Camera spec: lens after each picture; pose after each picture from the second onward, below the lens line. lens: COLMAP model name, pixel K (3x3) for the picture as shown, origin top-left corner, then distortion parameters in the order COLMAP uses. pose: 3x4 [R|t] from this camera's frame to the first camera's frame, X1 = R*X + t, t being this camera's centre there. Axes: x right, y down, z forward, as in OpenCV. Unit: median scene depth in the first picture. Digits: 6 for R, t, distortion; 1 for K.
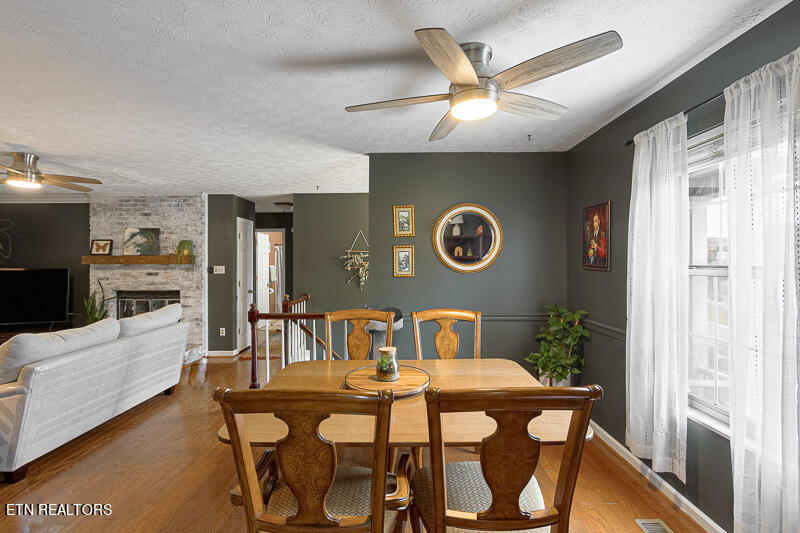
lens RADIAL K [[363.1, 0, 385.6], [0, 363.1, 262.1], [0, 0, 1]] dist [0.002762, -0.001496]
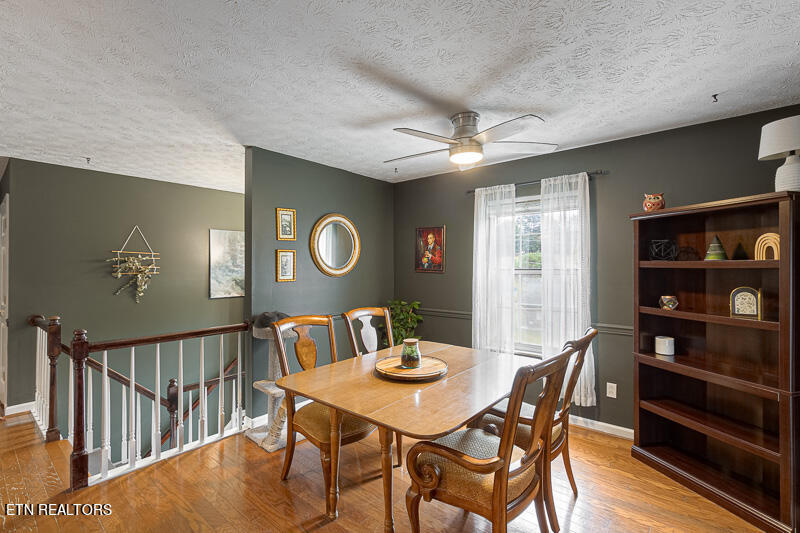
lens RADIAL K [[350.4, 0, 393.5], [0, 350.4, 265.8], [0, 0, 1]] dist [-0.002961, -0.000452]
pose [[0.661649, 0.004984, 0.749797, -0.302615], [-0.001127, 0.999983, -0.005653, 0.001988], [-0.749813, 0.002895, 0.661643, 0.103392]]
